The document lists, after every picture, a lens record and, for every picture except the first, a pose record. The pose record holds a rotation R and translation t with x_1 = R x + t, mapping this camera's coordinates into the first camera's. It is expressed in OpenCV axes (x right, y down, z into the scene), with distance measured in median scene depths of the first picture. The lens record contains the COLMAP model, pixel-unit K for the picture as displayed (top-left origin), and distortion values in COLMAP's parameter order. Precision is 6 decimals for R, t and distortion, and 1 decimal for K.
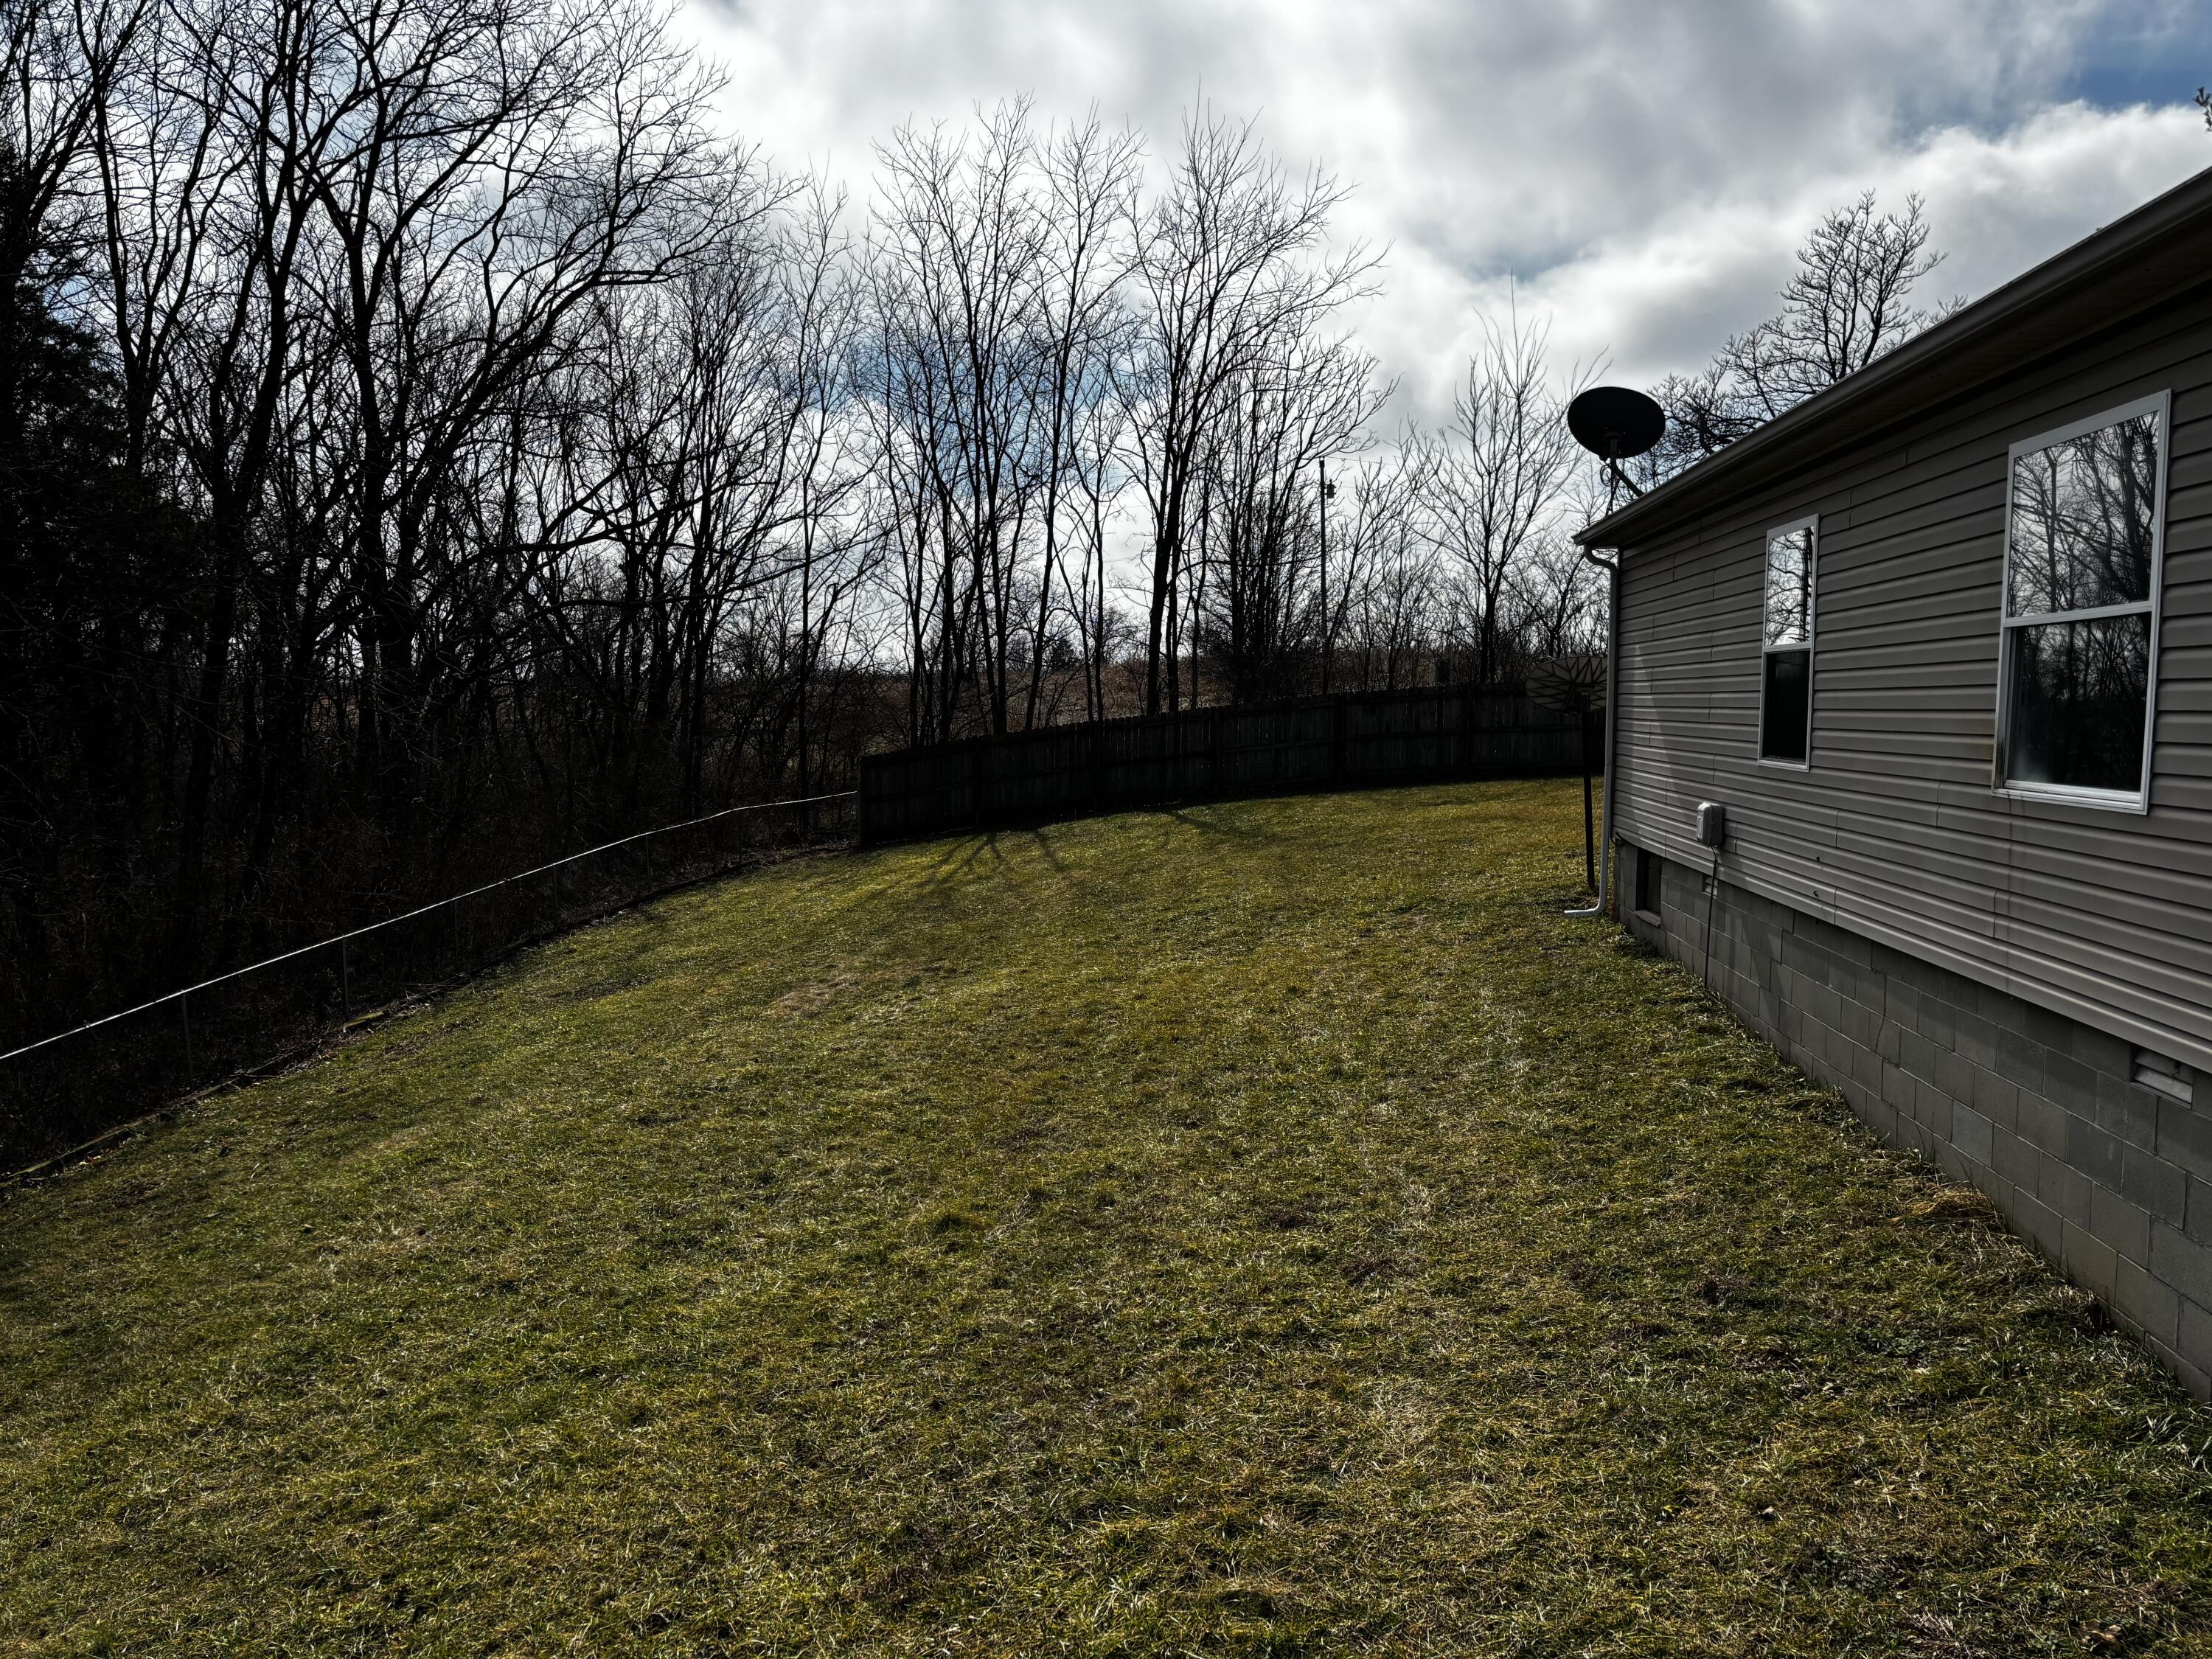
lens RADIAL K [[1655.2, 0, 1106.1], [0, 1655.2, 825.7], [0, 0, 1]] dist [0.040321, -0.052263]
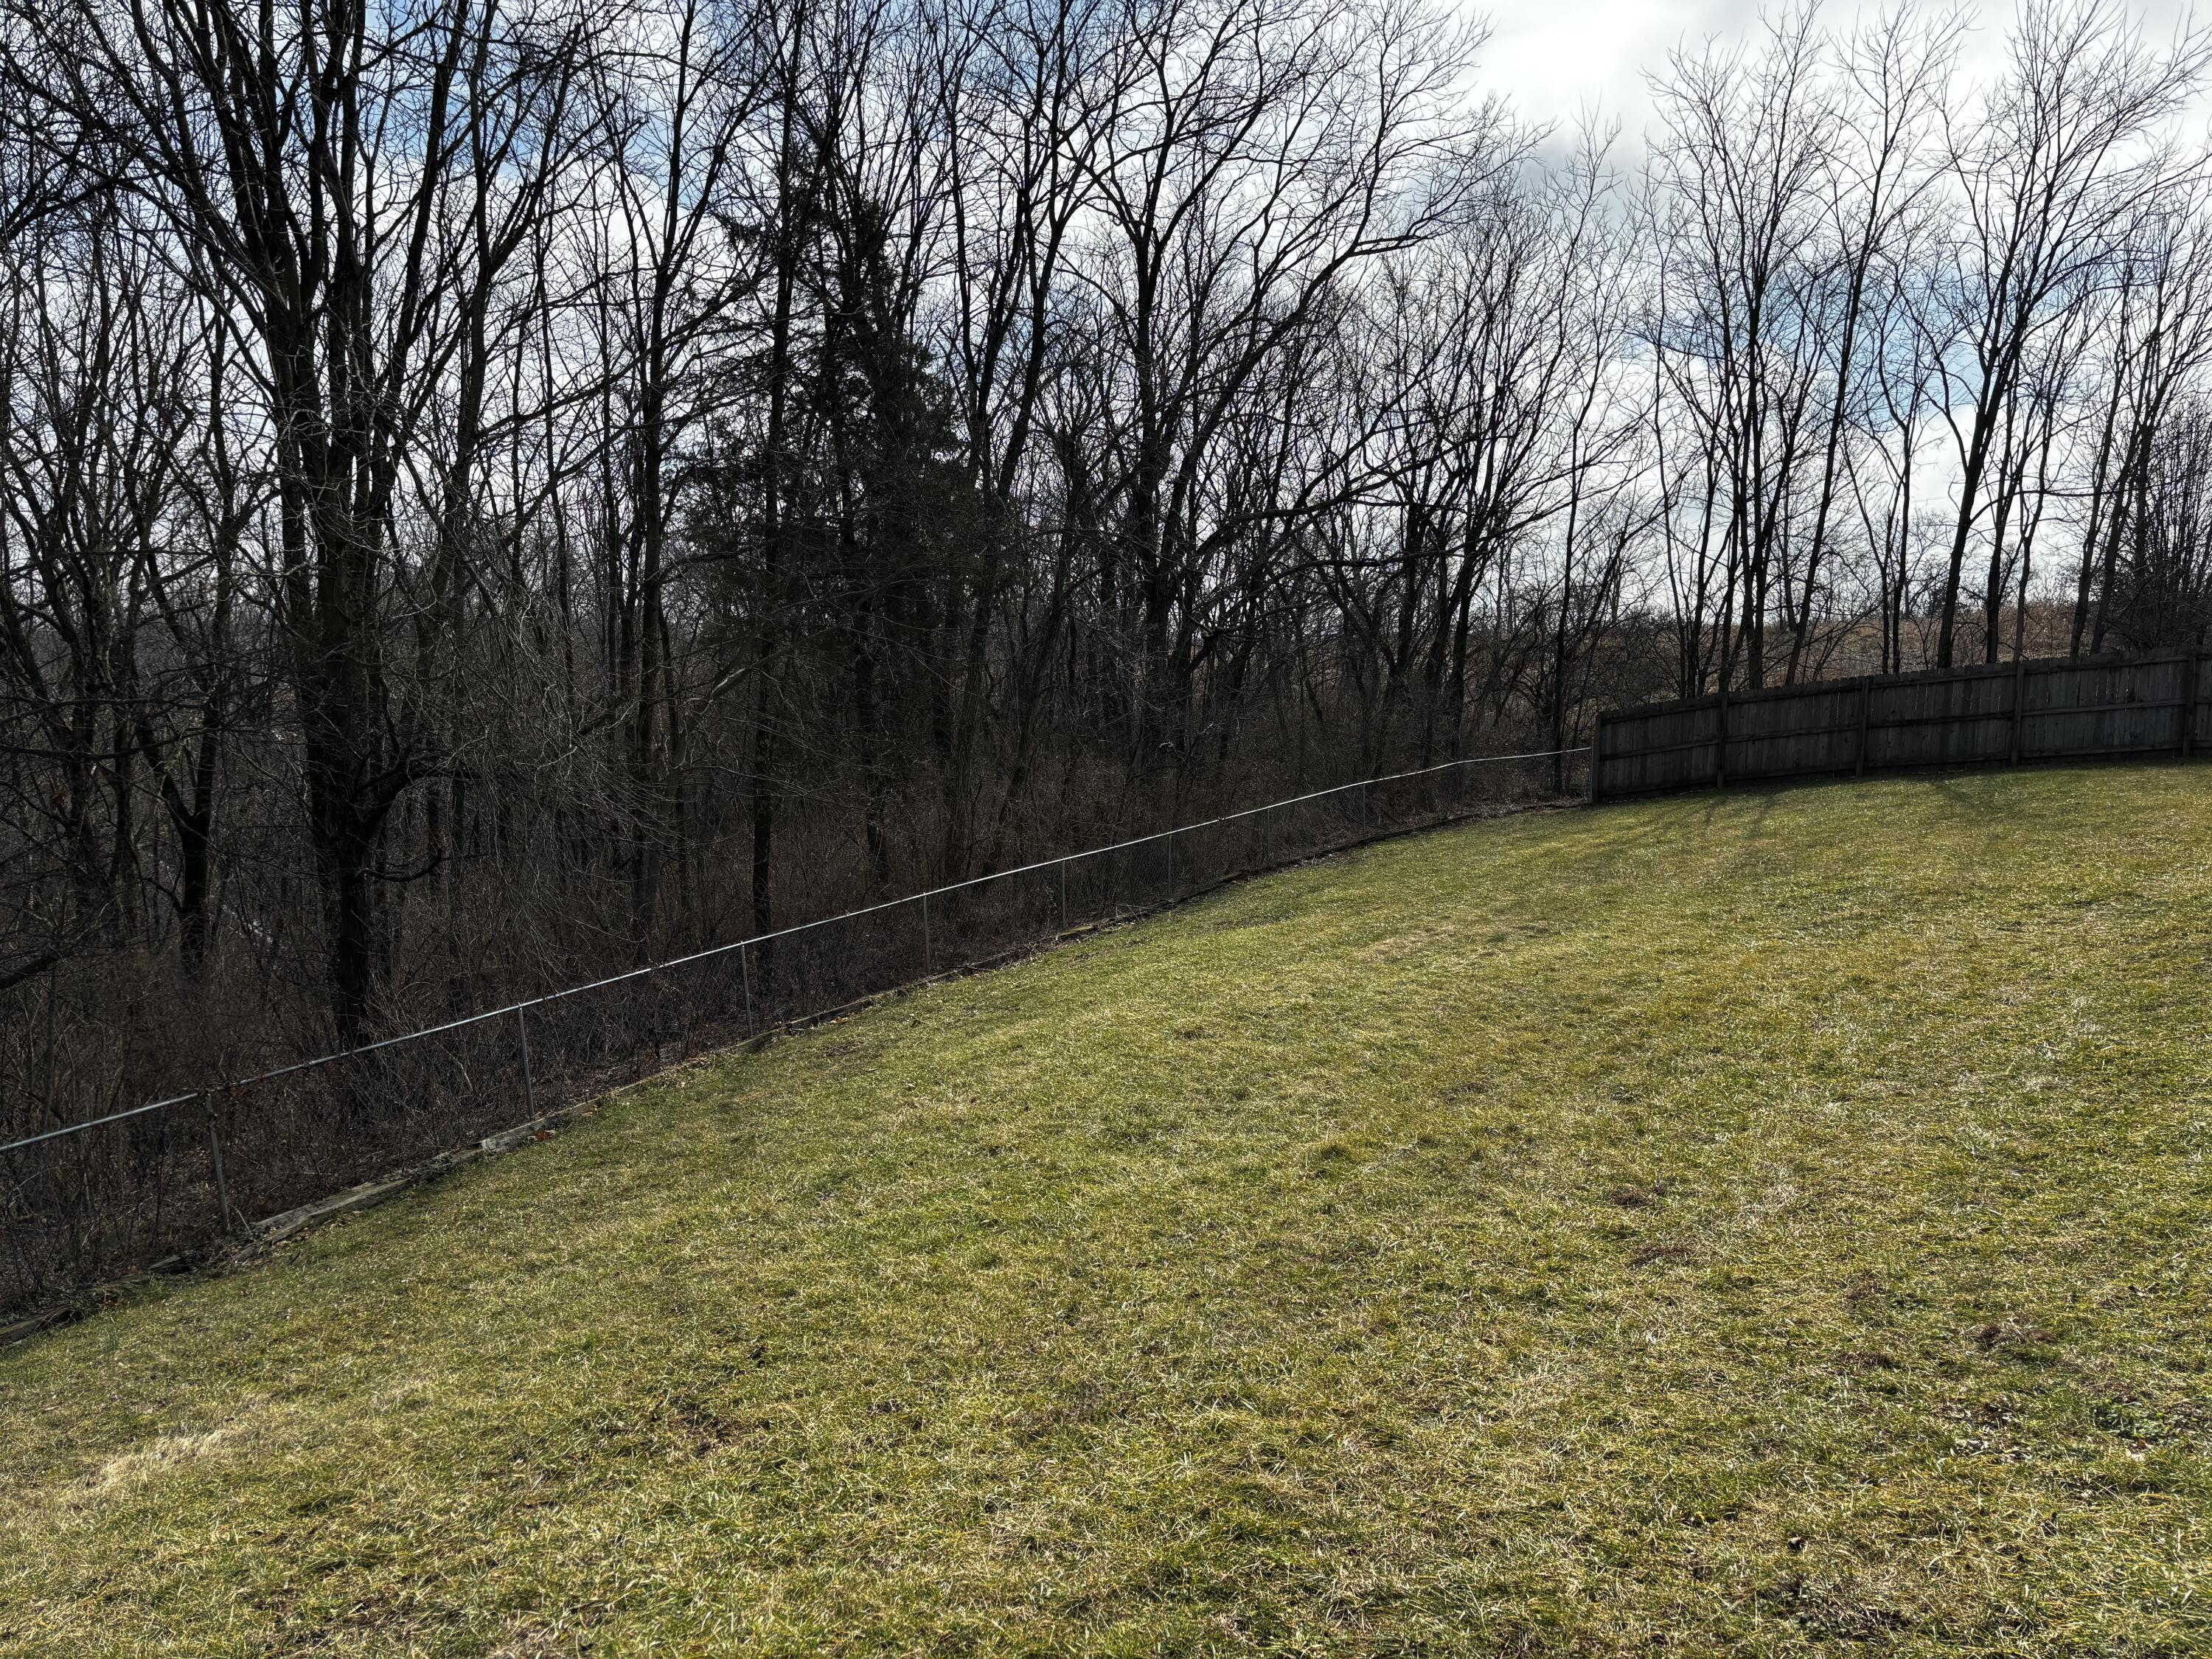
lens RADIAL K [[1655.2, 0, 1104.5], [0, 1655.2, 831.4], [0, 0, 1]] dist [0.040321, -0.052263]
pose [[0.875469, 0.054778, -0.480160, 0.190479], [-0.038702, 0.998311, 0.043325, -0.005372], [0.481722, -0.019347, 0.876110, -0.001504]]
